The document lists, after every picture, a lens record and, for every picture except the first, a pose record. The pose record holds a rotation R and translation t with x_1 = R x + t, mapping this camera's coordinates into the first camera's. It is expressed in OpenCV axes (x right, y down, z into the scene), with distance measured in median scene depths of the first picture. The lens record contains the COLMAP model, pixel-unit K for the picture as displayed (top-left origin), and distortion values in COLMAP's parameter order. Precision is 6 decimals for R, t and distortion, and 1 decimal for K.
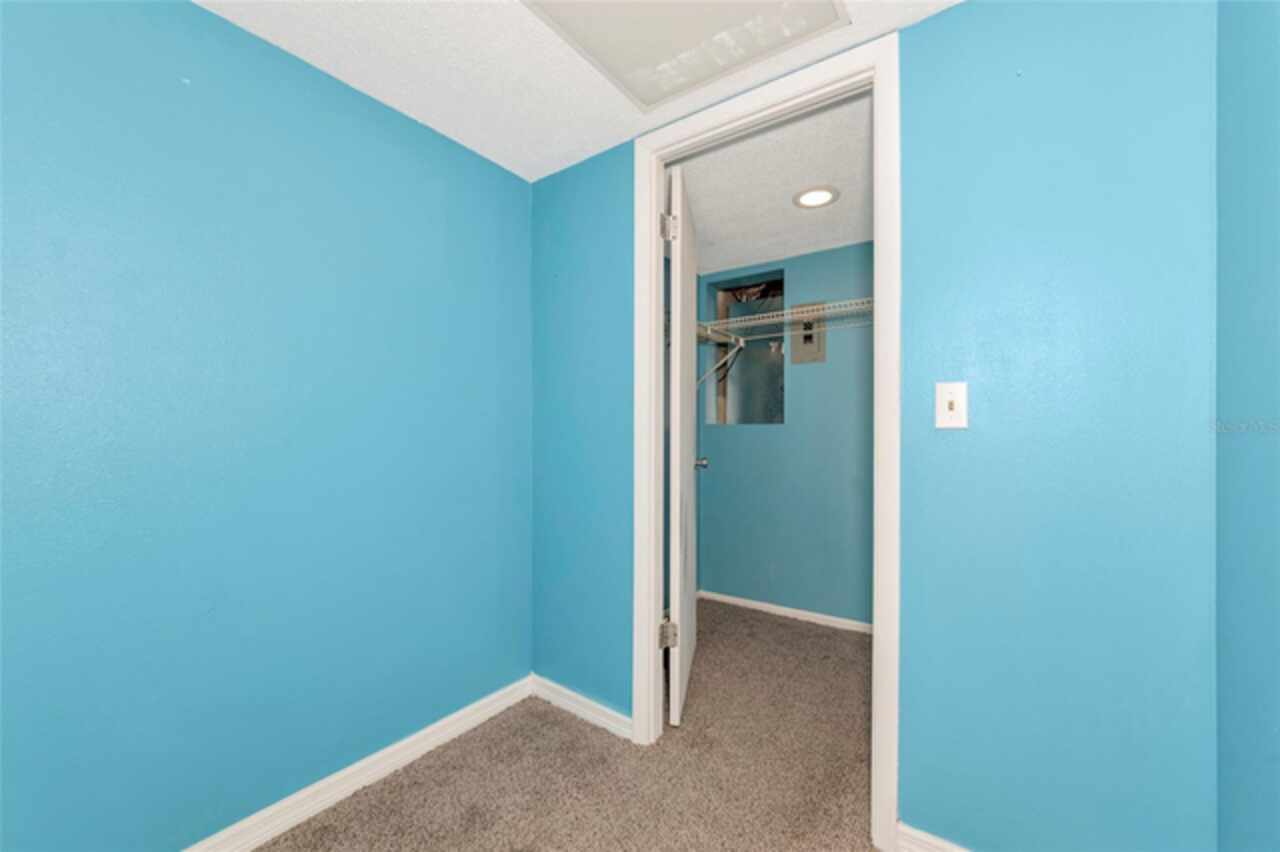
lens RADIAL K [[509.4, 0, 640.0], [0, 509.4, 426.0], [0, 0, 1]] dist [0.000231, 0.000000]
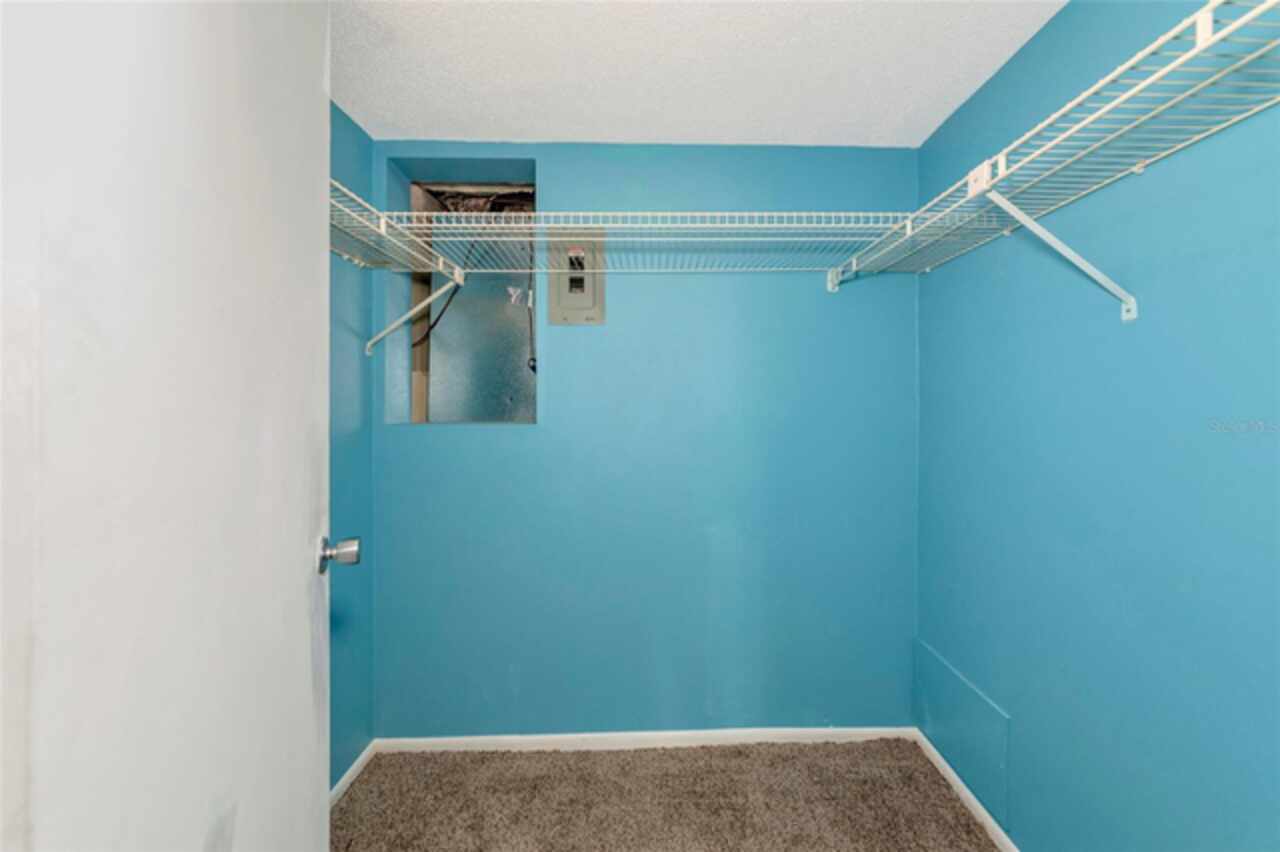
lens RADIAL K [[447.0, 0, 640.6], [0, 447.0, 415.8], [0, 0, 1]] dist [-0.000454, -0.000070]
pose [[0.814110, -0.005220, 0.580687, 0.078858], [0.009016, 0.999953, -0.003652, -0.010978], [-0.580641, 0.008208, 0.814119, 0.499730]]
